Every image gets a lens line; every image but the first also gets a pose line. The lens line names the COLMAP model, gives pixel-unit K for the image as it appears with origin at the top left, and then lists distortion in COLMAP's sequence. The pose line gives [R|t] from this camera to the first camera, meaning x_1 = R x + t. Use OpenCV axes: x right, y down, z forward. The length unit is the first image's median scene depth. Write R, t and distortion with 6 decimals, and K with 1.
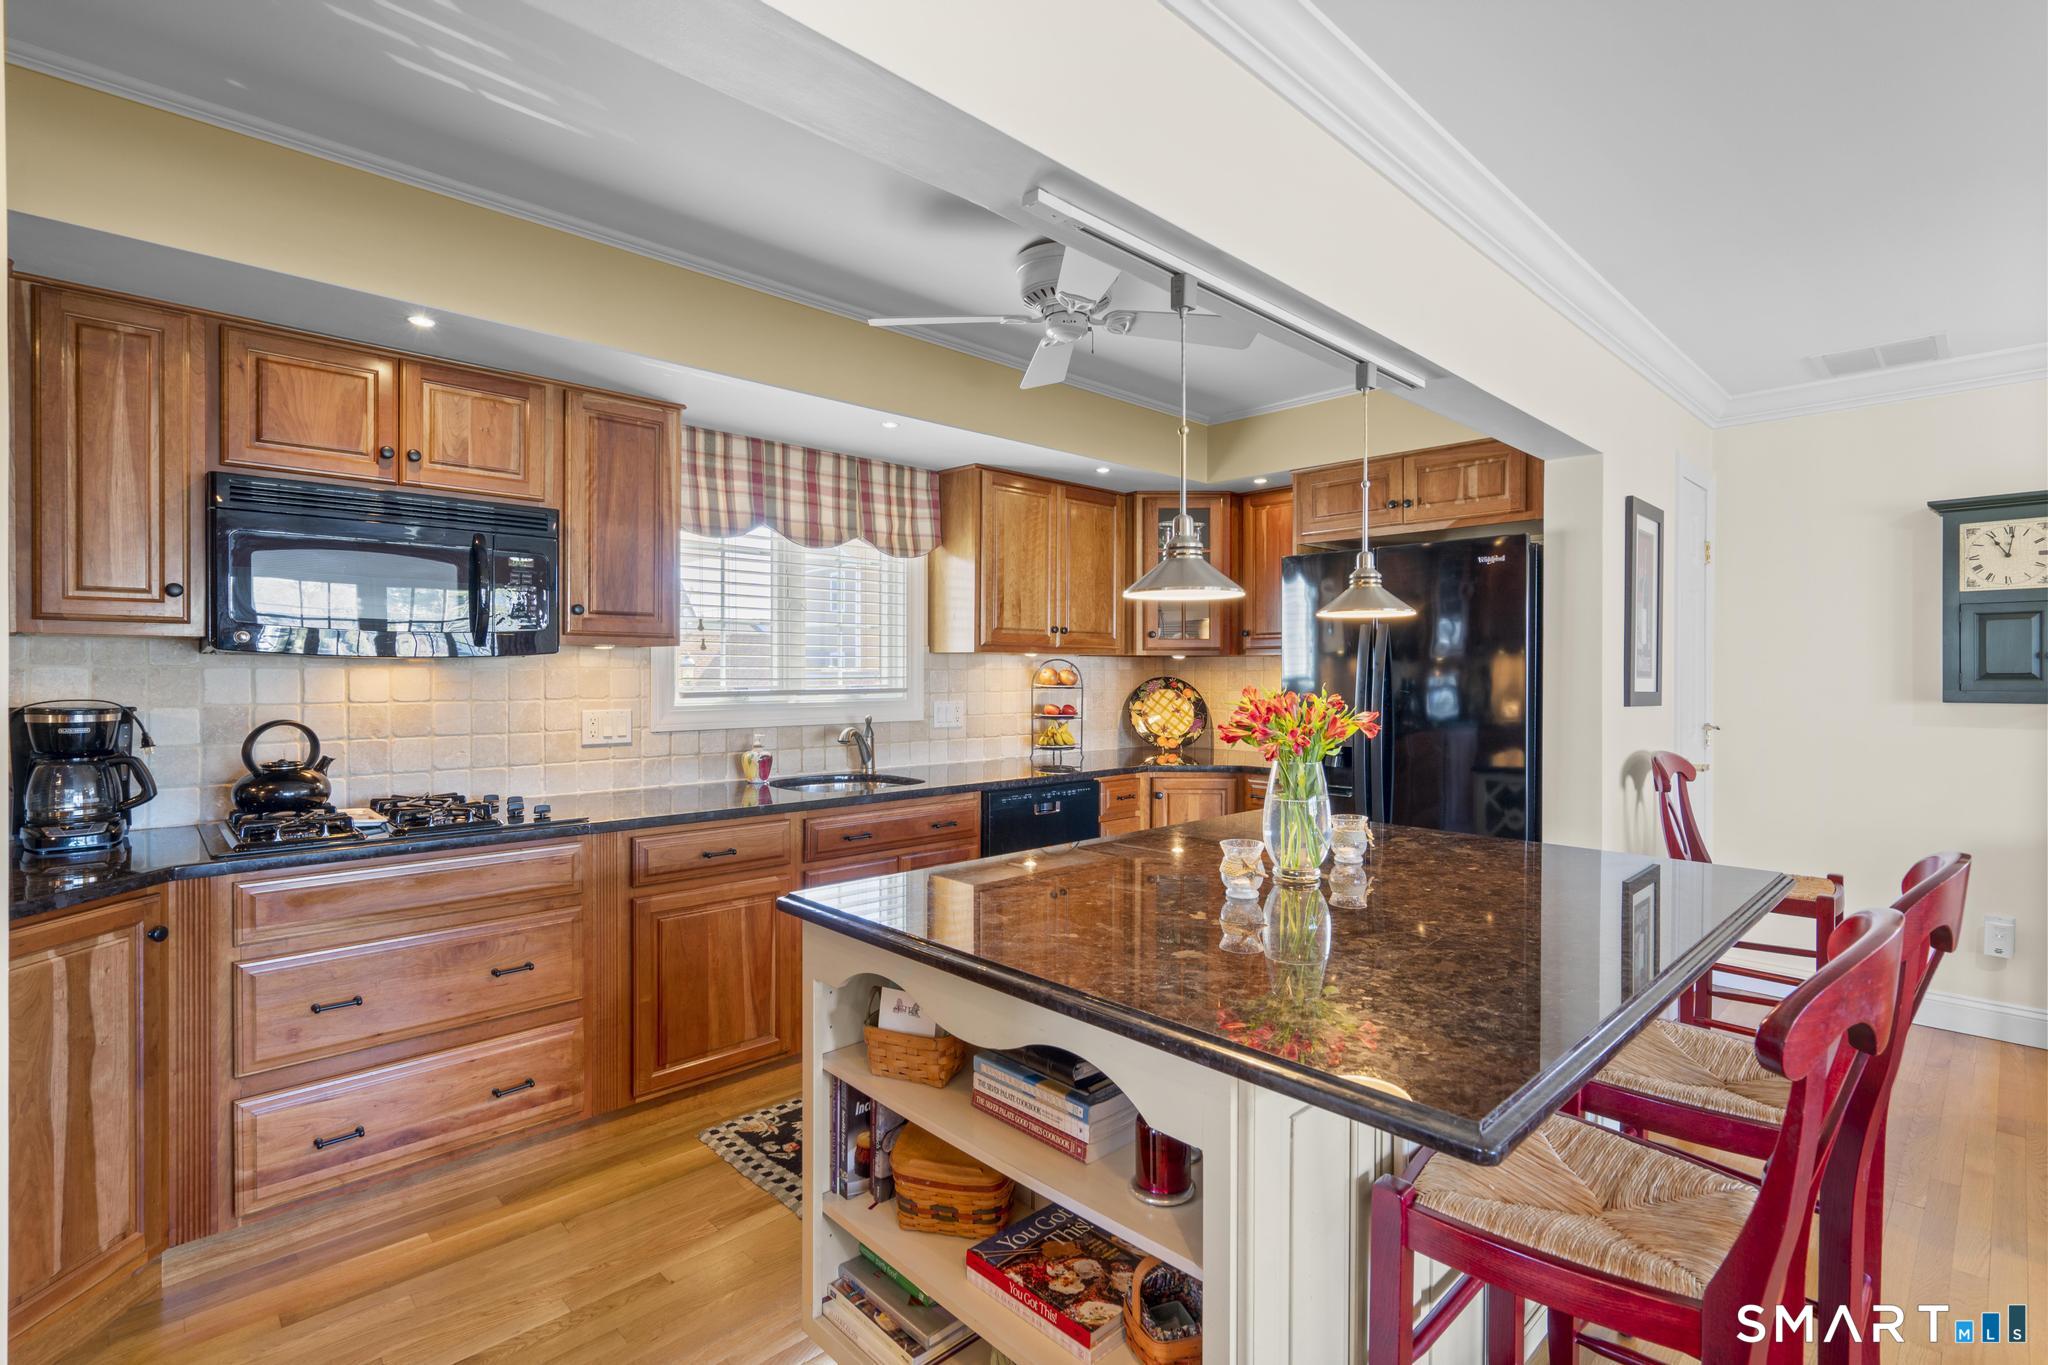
lens RADIAL K [[945.9, 0, 1024.2], [0, 945.9, 676.9], [0, 0, 1]] dist [-0.001007, 0.001370]
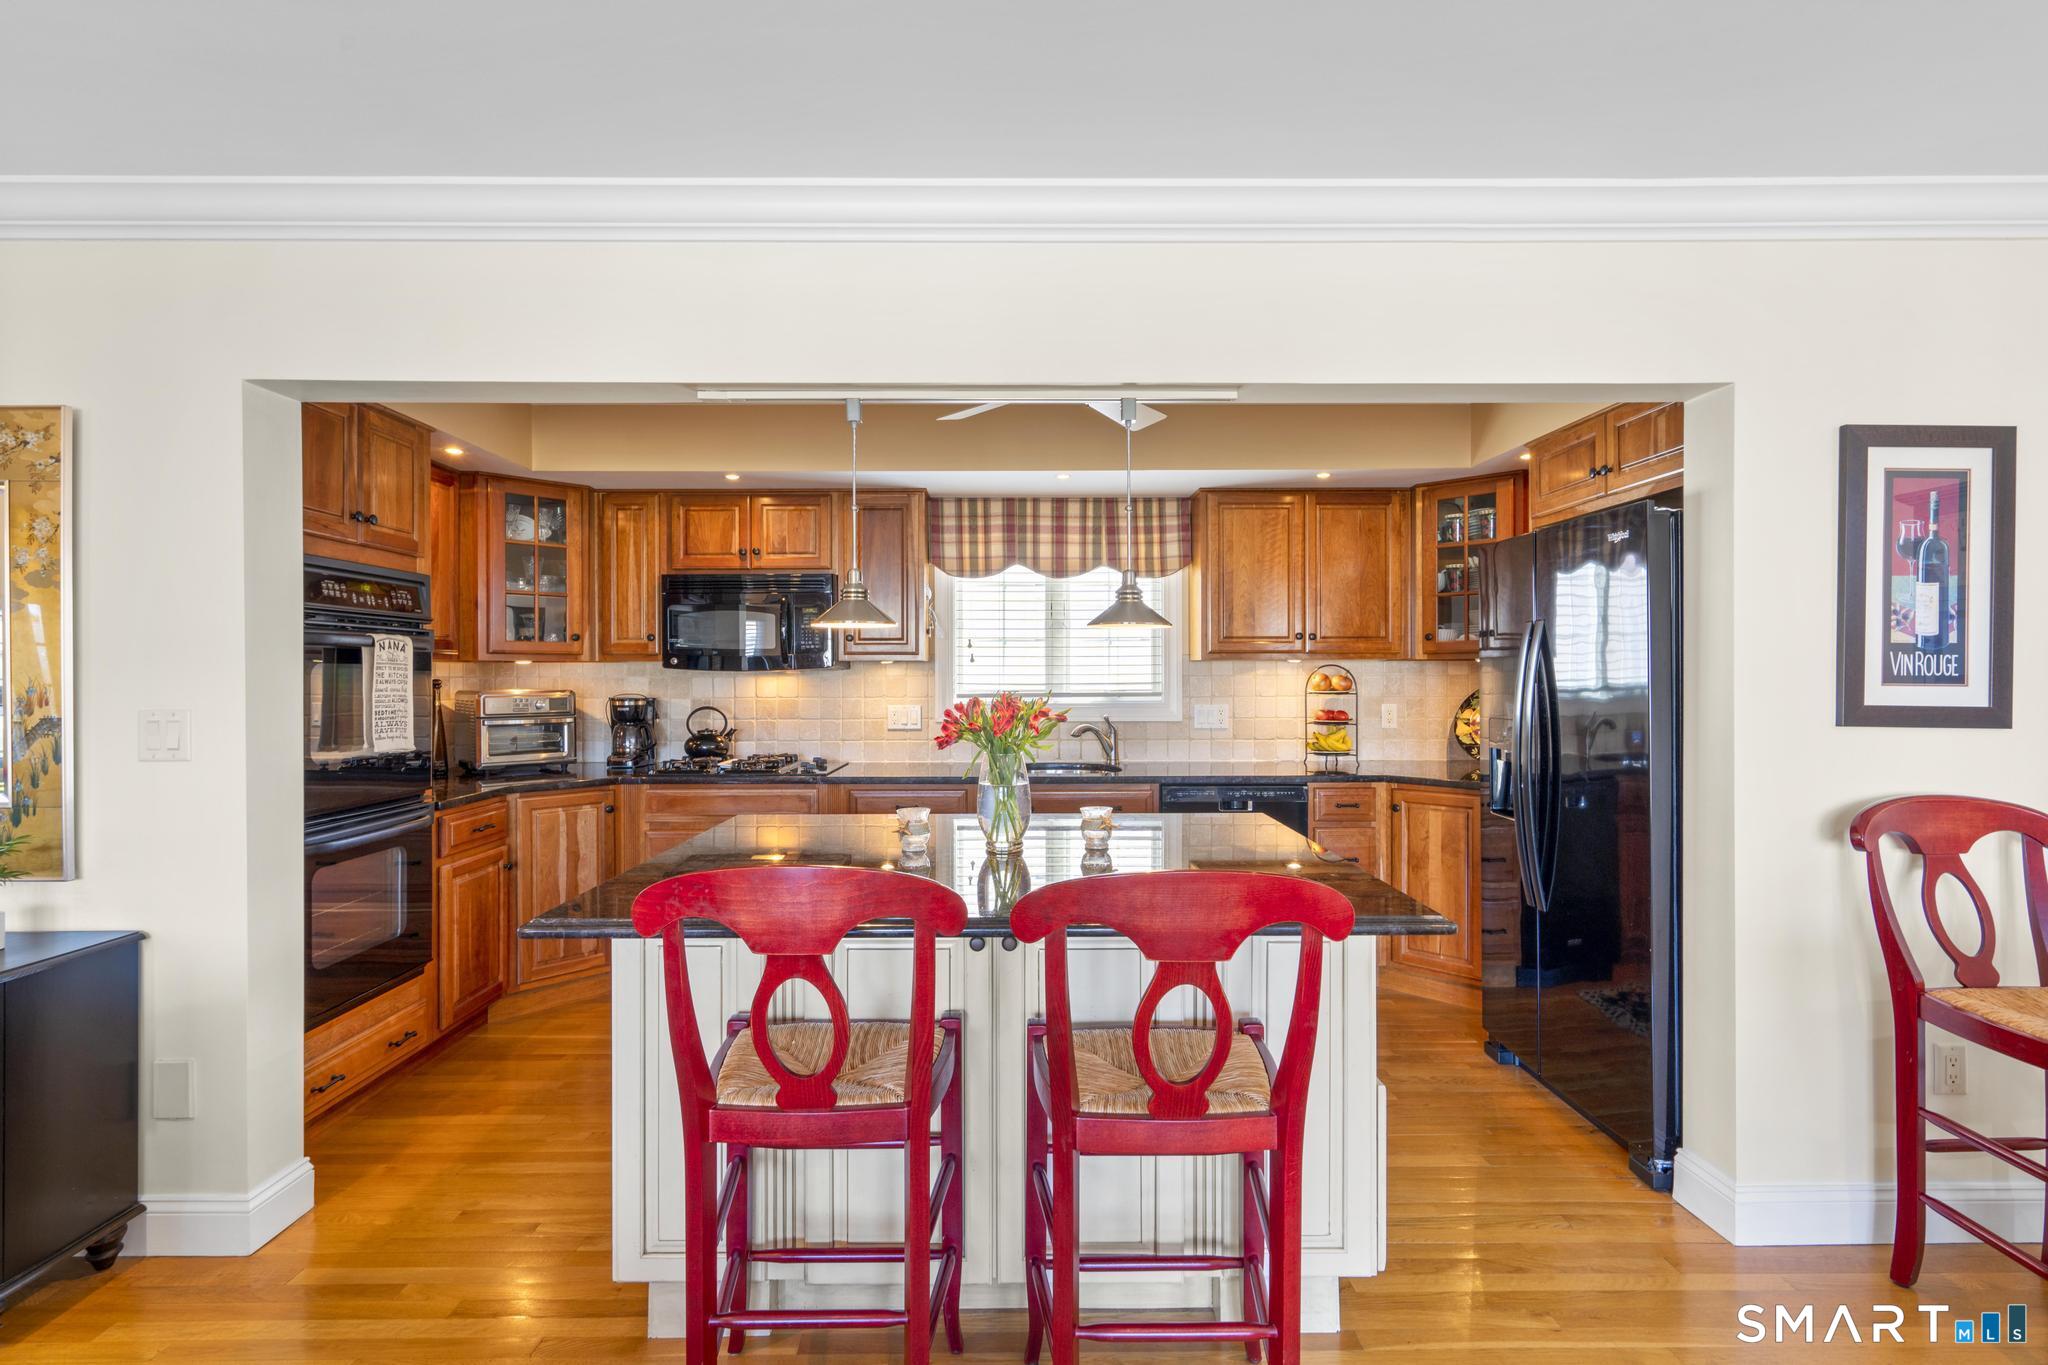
lens RADIAL K [[945.9, 0, 1020.3], [0, 945.9, 677.0], [0, 0, 1]] dist [-0.001007, 0.001370]
pose [[0.733302, -0.002018, -0.679900, 0.586752], [-0.000271, 0.999995, -0.003261, -0.002944], [0.679903, 0.002576, 0.733297, 0.058937]]
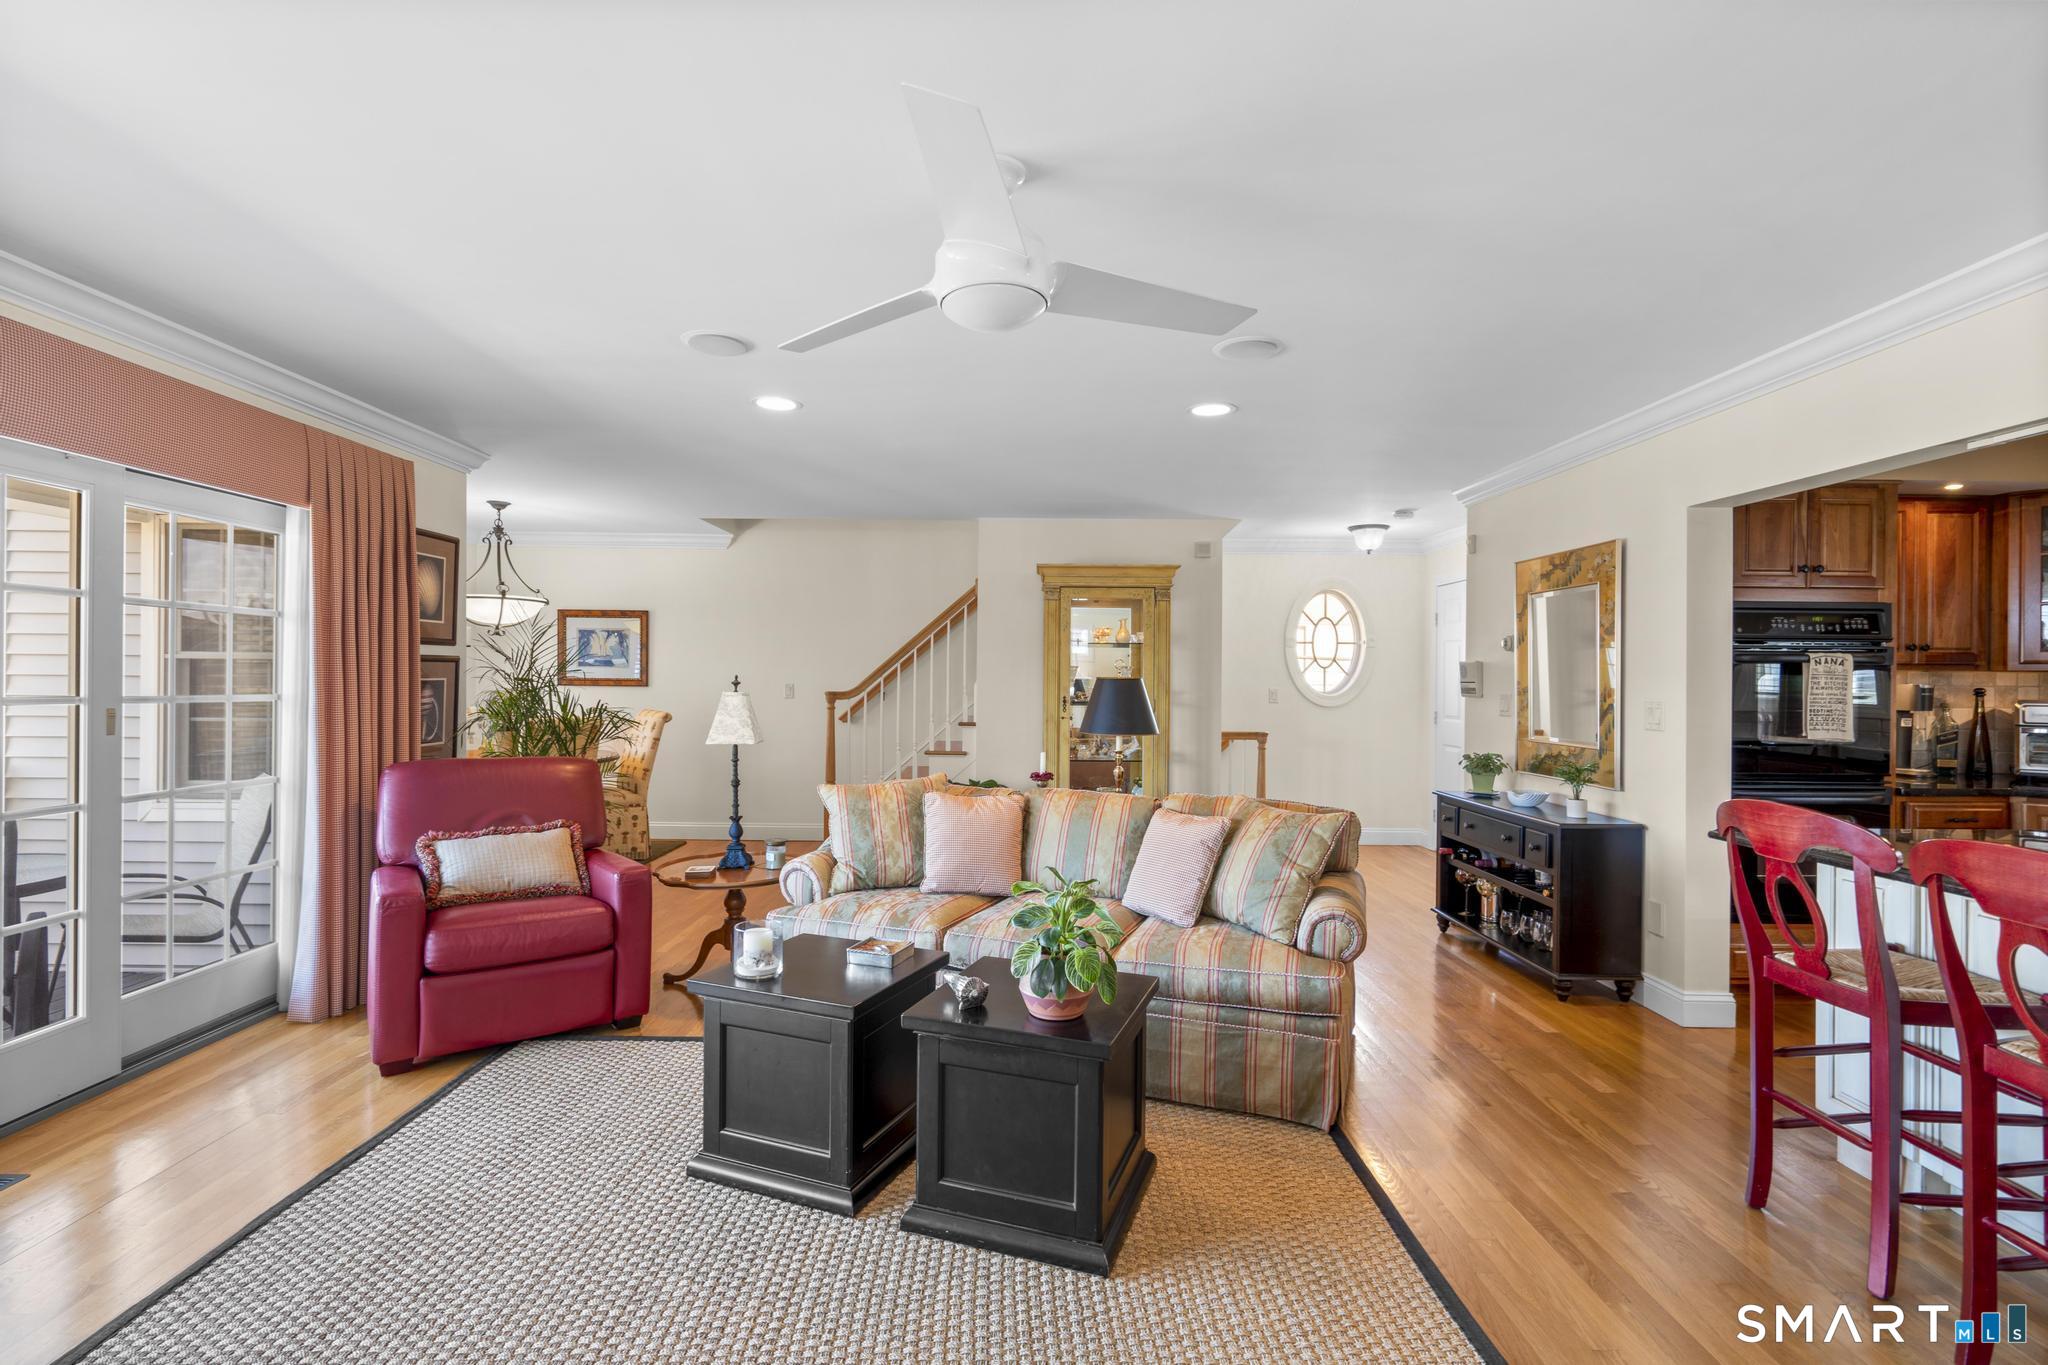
lens RADIAL K [[945.9, 0, 1021.5], [0, 945.9, 678.8], [0, 0, 1]] dist [-0.001007, 0.001370]
pose [[-0.687087, -0.006660, -0.726545, 1.026245], [-0.013058, 0.999910, 0.003182, -0.003622], [0.726458, 0.011673, -0.687112, 0.333622]]
